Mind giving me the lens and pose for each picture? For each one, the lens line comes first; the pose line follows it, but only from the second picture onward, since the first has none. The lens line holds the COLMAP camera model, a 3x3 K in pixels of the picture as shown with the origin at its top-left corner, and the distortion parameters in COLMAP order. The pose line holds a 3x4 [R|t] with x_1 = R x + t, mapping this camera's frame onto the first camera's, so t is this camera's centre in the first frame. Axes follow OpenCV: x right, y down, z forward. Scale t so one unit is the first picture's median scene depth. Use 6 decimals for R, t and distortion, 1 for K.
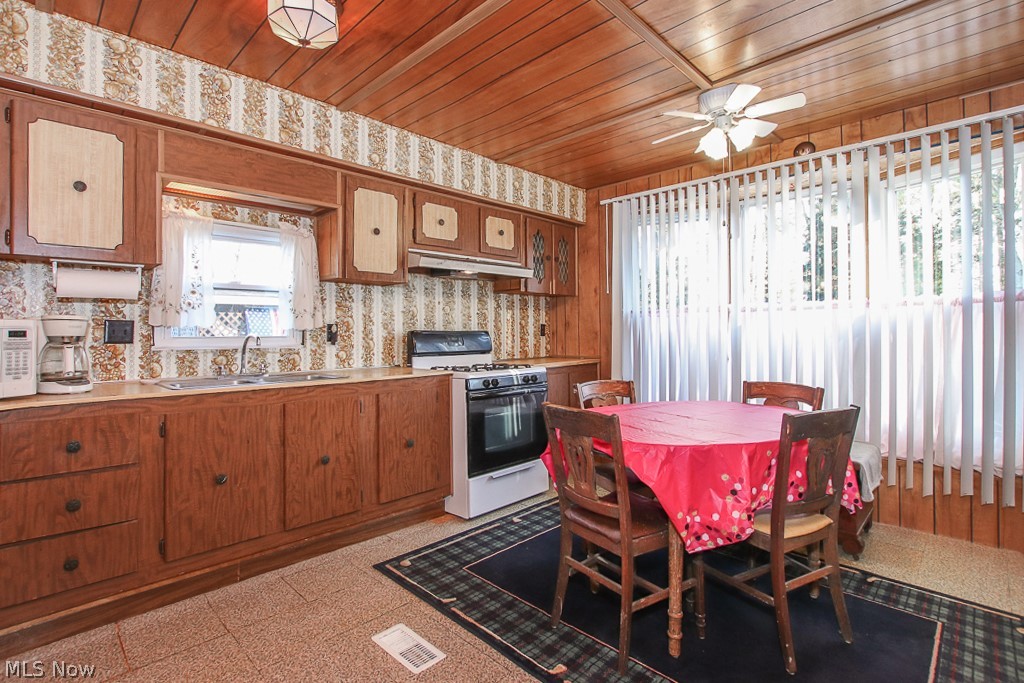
lens RADIAL K [[481.9, 0, 510.2], [0, 481.9, 331.1], [0, 0, 1]] dist [-0.011392, 0.002426]
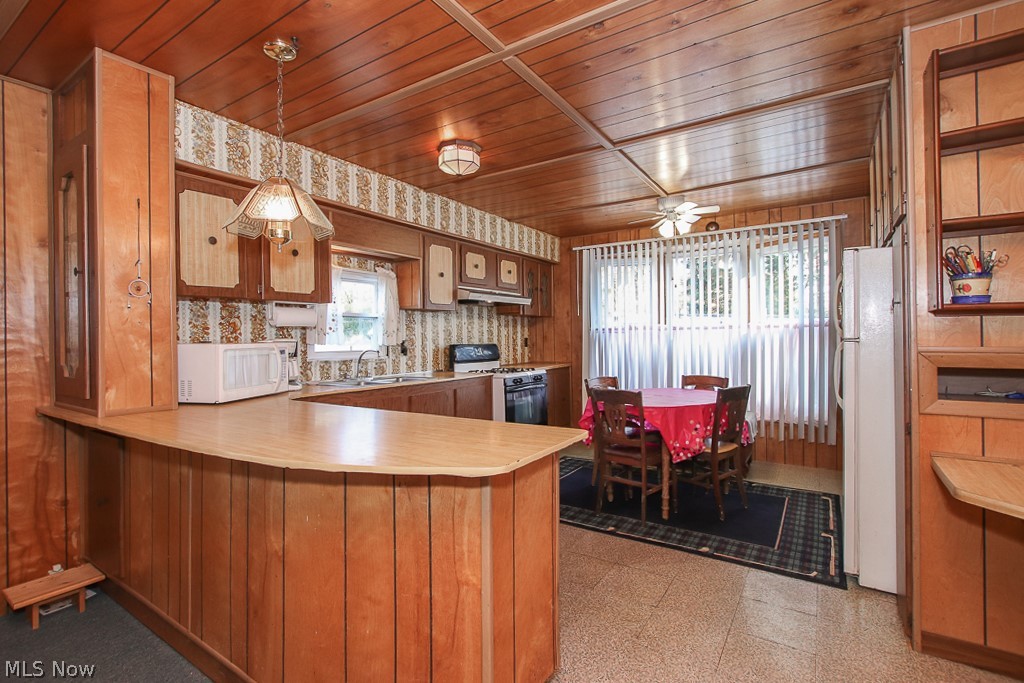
lens RADIAL K [[481.9, 0, 510.4], [0, 481.9, 343.1], [0, 0, 1]] dist [-0.011392, 0.002426]
pose [[0.978831, -0.006976, 0.204552, -0.396377], [0.004953, 0.999934, 0.010401, -0.022875], [-0.204611, -0.009167, 0.978800, -0.447888]]
